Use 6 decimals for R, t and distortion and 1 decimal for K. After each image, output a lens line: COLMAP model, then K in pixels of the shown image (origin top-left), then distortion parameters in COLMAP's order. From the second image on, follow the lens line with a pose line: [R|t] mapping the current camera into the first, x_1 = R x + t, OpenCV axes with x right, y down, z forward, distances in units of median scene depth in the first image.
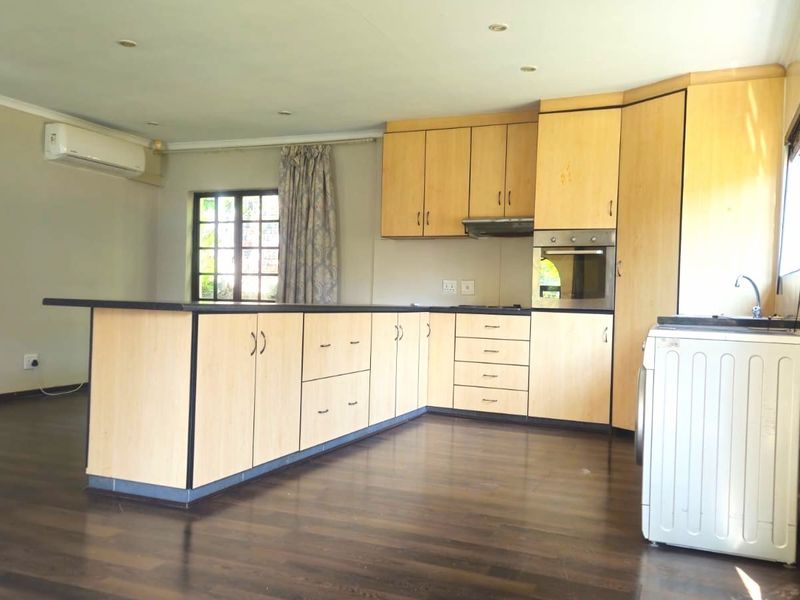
lens RADIAL K [[716.1, 0, 401.4], [0, 716.1, 304.9], [0, 0, 1]] dist [0.096320, -0.084341]
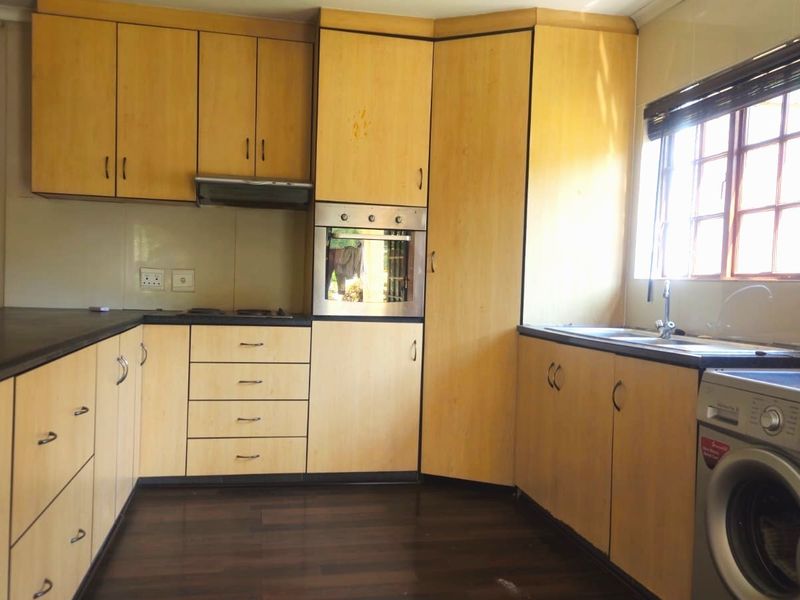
lens RADIAL K [[716.1, 0, 404.3], [0, 716.1, 303.3], [0, 0, 1]] dist [0.096320, -0.084341]
pose [[0.822529, -0.016256, 0.568491, -0.136560], [-0.004048, 0.999399, 0.034434, -0.031328], [-0.568709, -0.030624, 0.821968, 0.395256]]
